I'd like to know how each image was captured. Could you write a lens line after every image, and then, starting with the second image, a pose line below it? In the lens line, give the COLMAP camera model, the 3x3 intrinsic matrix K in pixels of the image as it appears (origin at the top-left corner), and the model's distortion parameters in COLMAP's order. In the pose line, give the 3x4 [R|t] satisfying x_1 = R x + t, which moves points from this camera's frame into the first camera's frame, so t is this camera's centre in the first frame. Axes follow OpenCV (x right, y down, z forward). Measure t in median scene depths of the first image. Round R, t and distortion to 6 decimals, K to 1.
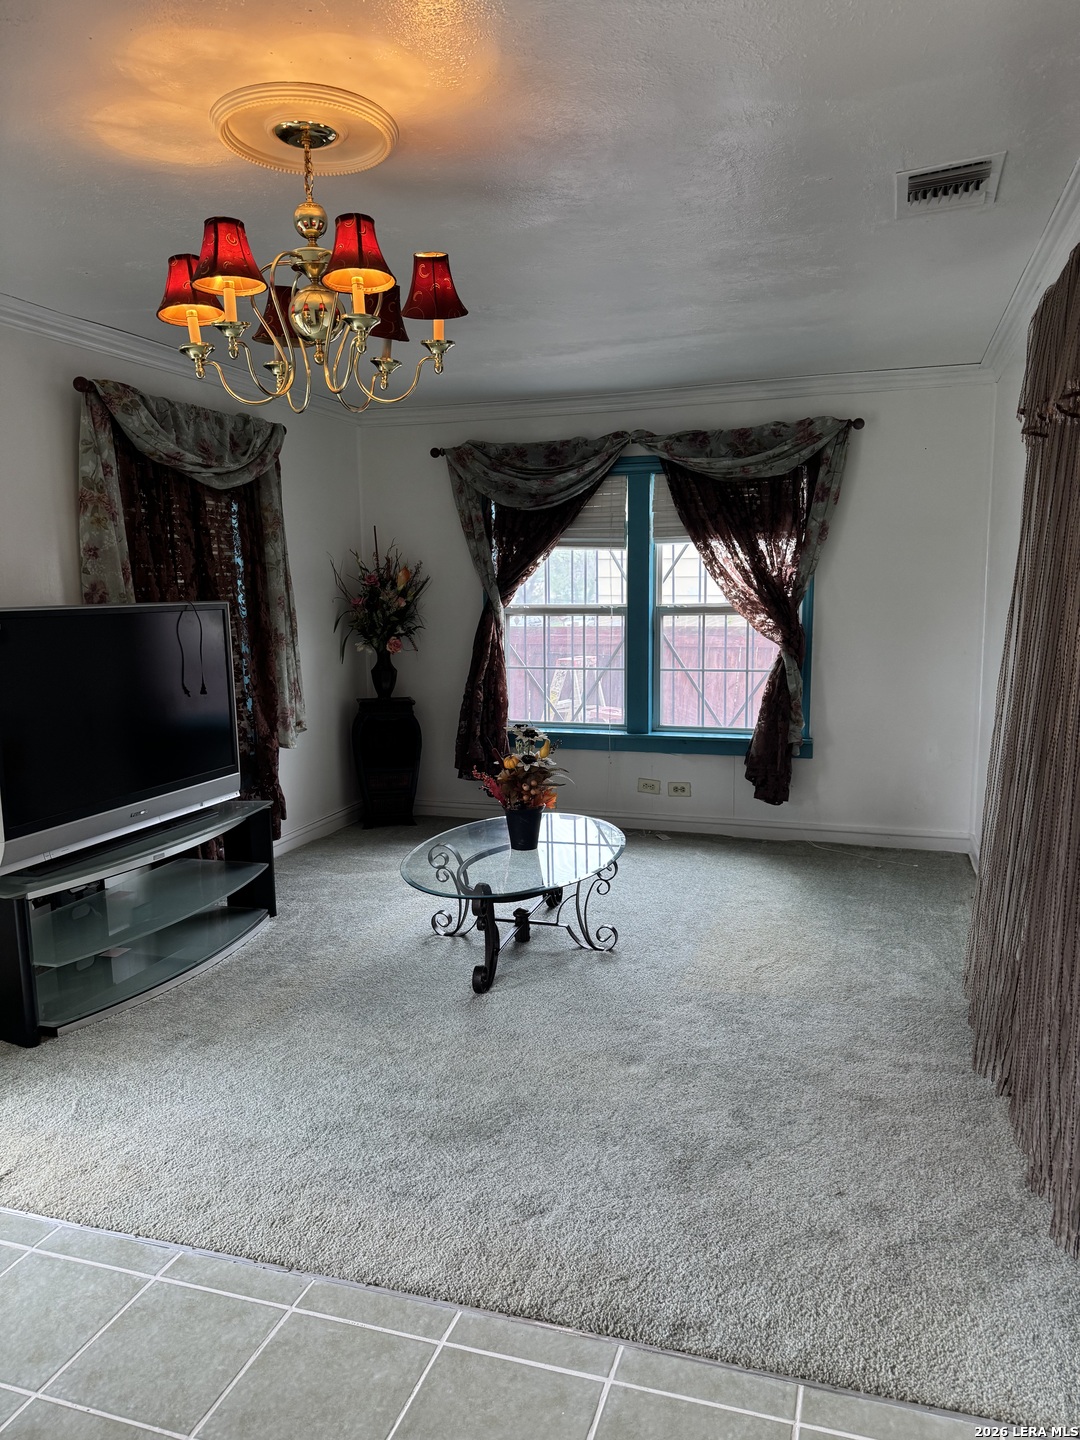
lens RADIAL K [[998.3, 0, 532.2], [0, 998.3, 728.4], [0, 0, 1]] dist [0.166019, -0.256062]
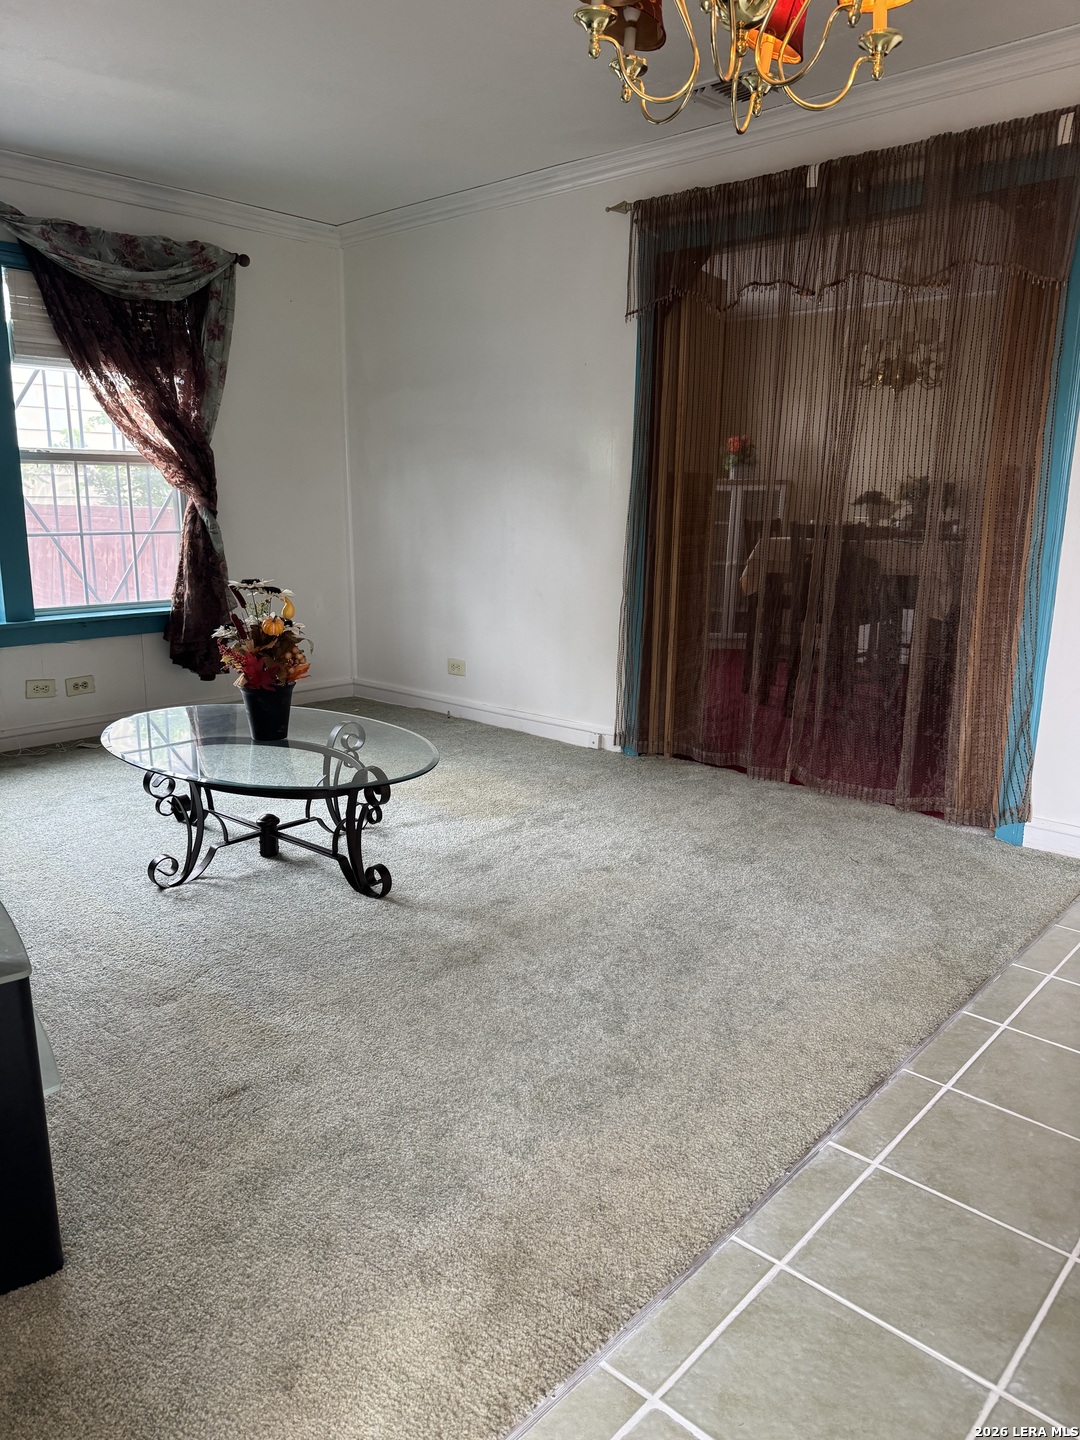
lens RADIAL K [[1023.7, 0, 534.9], [0, 1023.7, 725.4], [0, 0, 1]] dist [0.000393, -0.000835]
pose [[0.417888, -0.185381, 0.889384, -0.471405], [0.110973, 0.982045, 0.152552, 0.008318], [-0.901695, 0.034948, 0.430957, 0.351659]]
